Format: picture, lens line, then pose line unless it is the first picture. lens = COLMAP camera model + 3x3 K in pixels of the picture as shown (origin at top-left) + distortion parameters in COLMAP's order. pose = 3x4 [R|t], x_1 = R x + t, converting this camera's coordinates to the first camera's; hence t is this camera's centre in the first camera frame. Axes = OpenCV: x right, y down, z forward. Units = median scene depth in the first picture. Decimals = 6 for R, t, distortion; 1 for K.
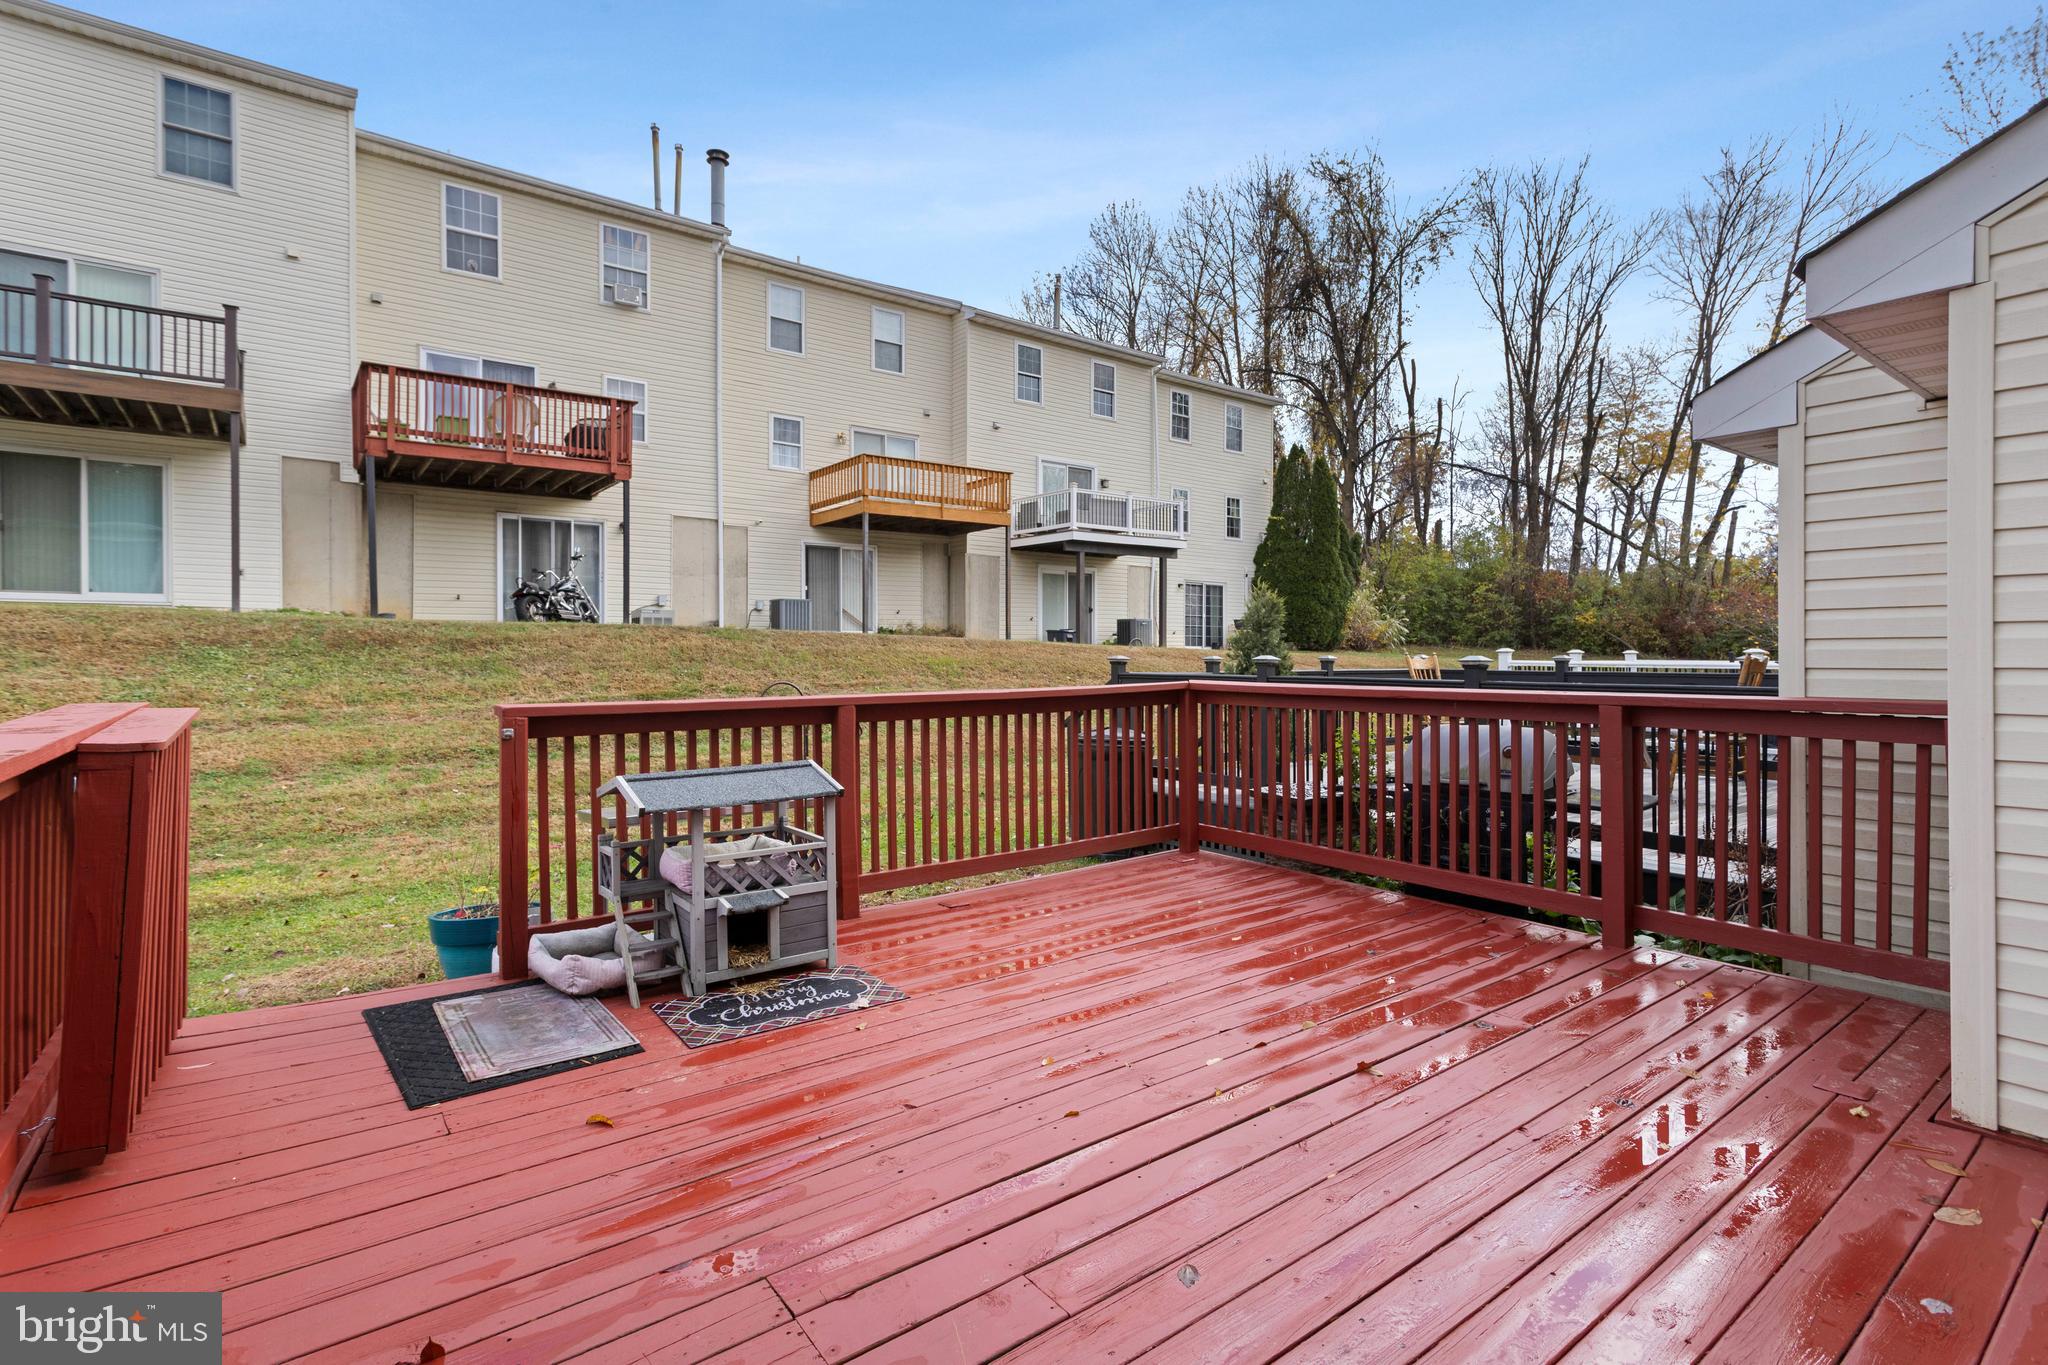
lens RADIAL K [[982.8, 0, 1022.2], [0, 982.8, 650.2], [0, 0, 1]] dist [0.004755, 0.001063]
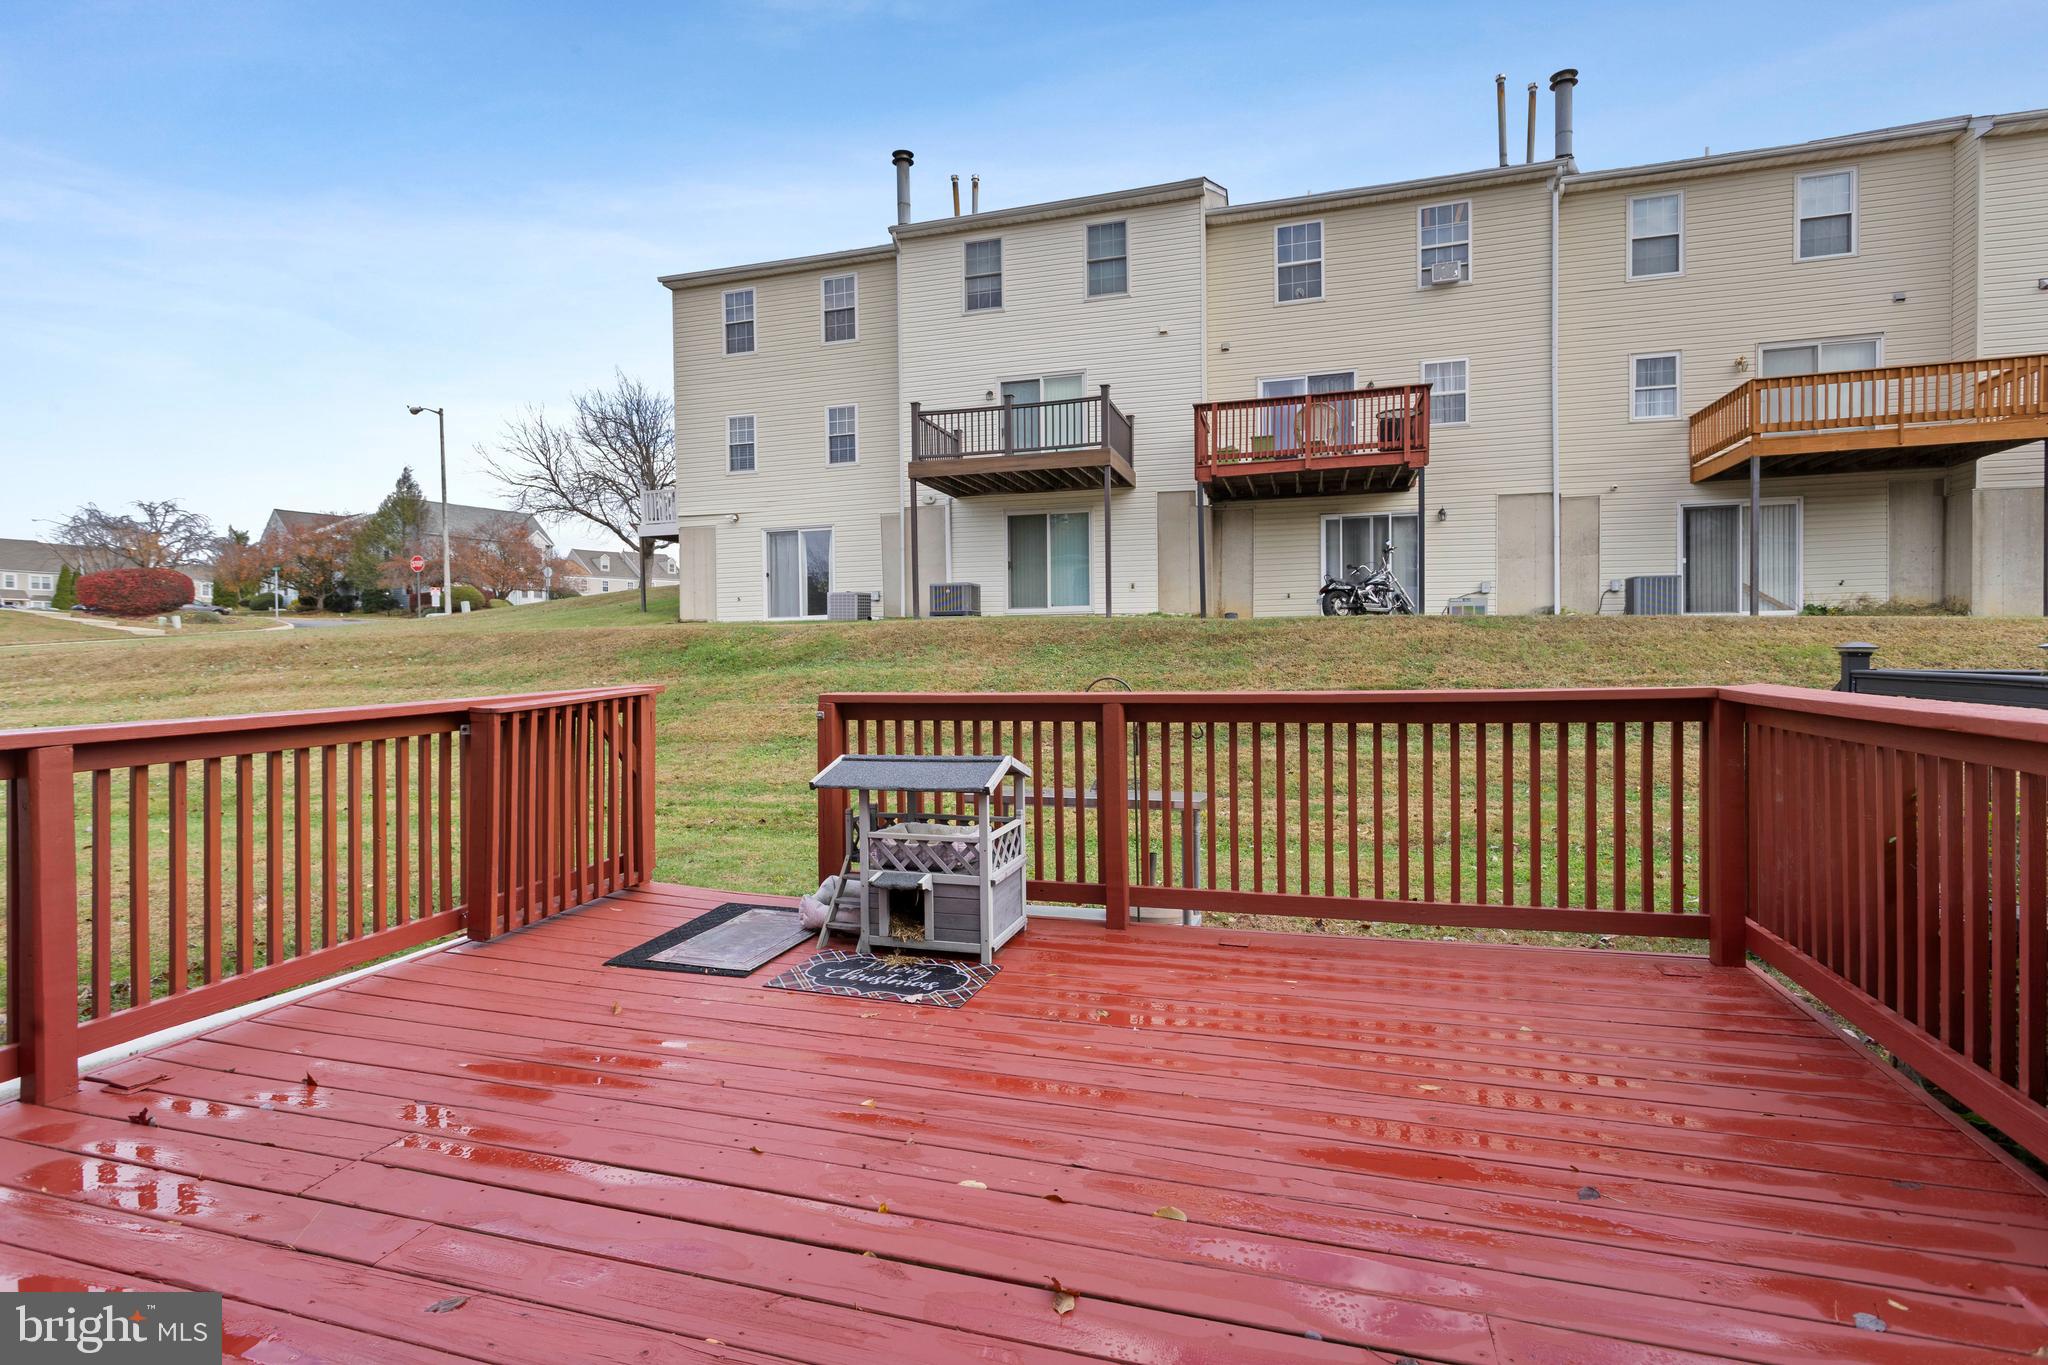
lens RADIAL K [[977.9, 0, 1017.4], [0, 977.9, 656.1], [0, 0, 1]] dist [0.001638, 0.001082]
pose [[0.583360, -0.002142, -0.812211, 0.150100], [0.015158, 0.999851, 0.008250, 0.000509], [0.812072, -0.017124, 0.583305, 0.106953]]
